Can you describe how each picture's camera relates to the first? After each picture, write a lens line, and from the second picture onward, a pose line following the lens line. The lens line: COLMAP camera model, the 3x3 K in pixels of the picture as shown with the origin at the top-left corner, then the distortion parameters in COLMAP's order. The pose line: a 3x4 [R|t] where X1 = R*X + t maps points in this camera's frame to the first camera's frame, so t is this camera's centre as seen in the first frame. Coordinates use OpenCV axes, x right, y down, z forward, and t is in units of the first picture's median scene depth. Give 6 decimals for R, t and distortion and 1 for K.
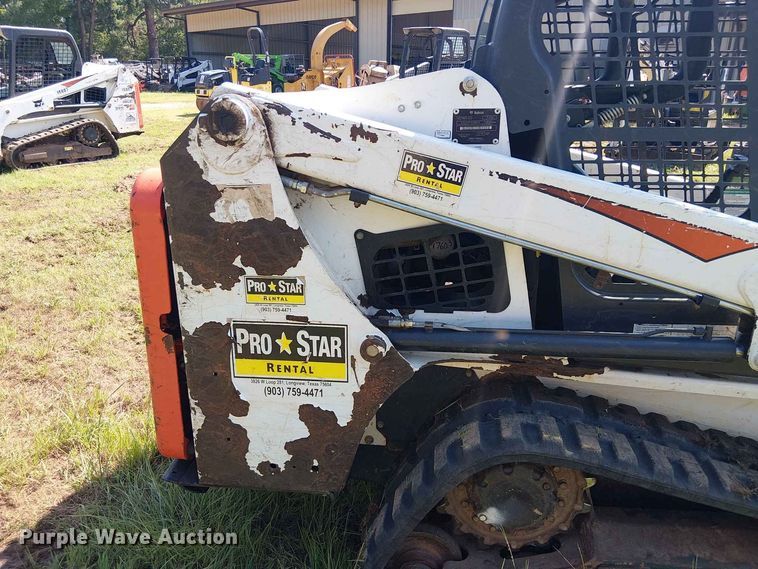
lens RADIAL K [[569.9, 0, 378.7], [0, 569.9, 282.5], [0, 0, 1]] dist [0.122968, -0.216286]
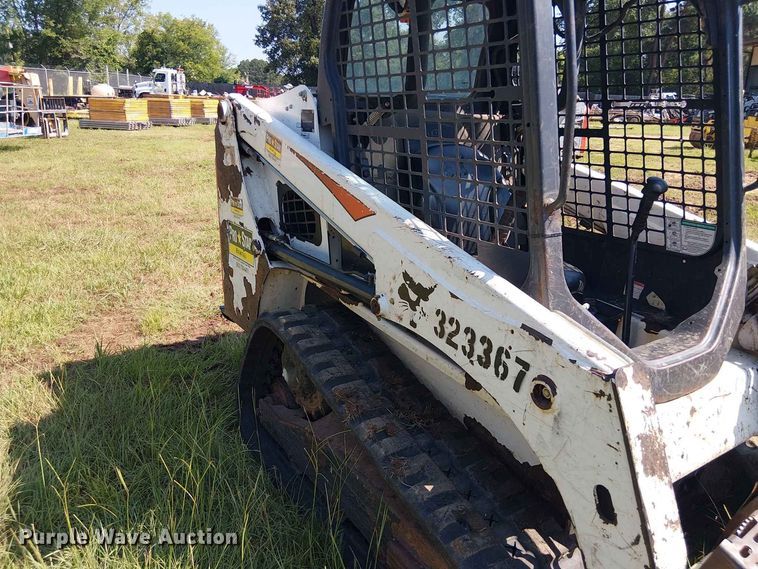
lens RADIAL K [[569.9, 0, 378.7], [0, 569.9, 282.5], [0, 0, 1]] dist [0.122968, -0.216286]
pose [[0.631441, 0.236283, -0.738547, 1.461681], [-0.275685, 0.958623, 0.070987, -0.007014], [0.724762, 0.158782, 0.670454, 0.135418]]
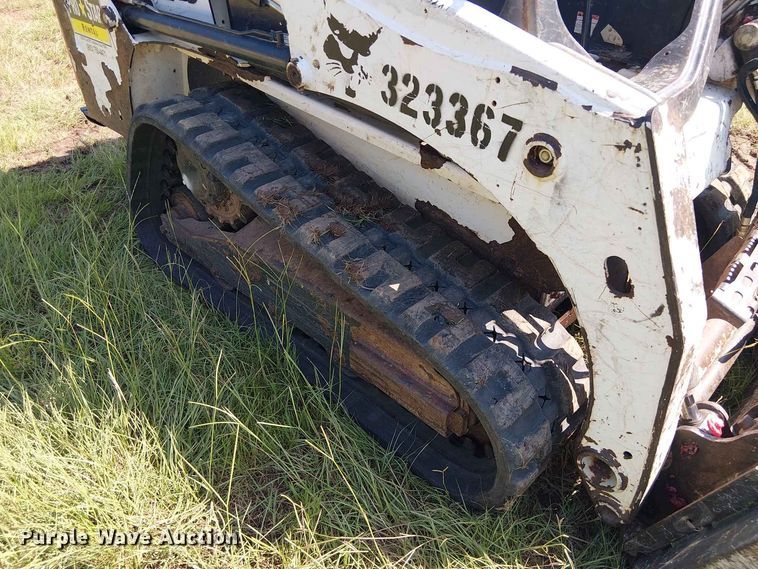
lens RADIAL K [[569.9, 0, 378.7], [0, 569.9, 282.5], [0, 0, 1]] dist [0.122968, -0.216286]
pose [[0.781404, 0.365984, -0.505433, 1.273482], [-0.184839, 0.909356, 0.372701, 0.059619], [0.596022, -0.197806, 0.778223, 0.245441]]
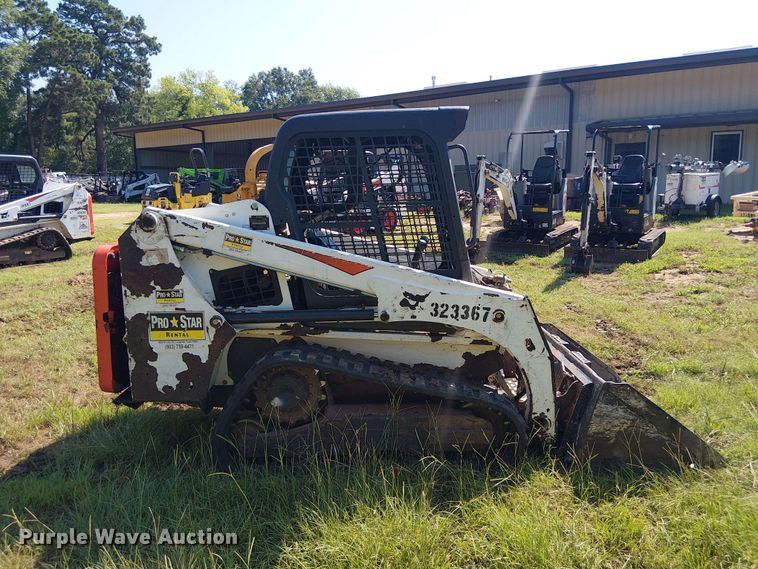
lens RADIAL K [[575.7, 0, 375.6], [0, 575.7, 283.9], [0, 0, 1]] dist [0.111337, -0.196453]
pose [[0.996344, -0.029588, 0.080147, 0.412654], [0.042790, 0.984792, -0.168388, 0.363225], [-0.073946, 0.171202, 0.982457, -1.211947]]
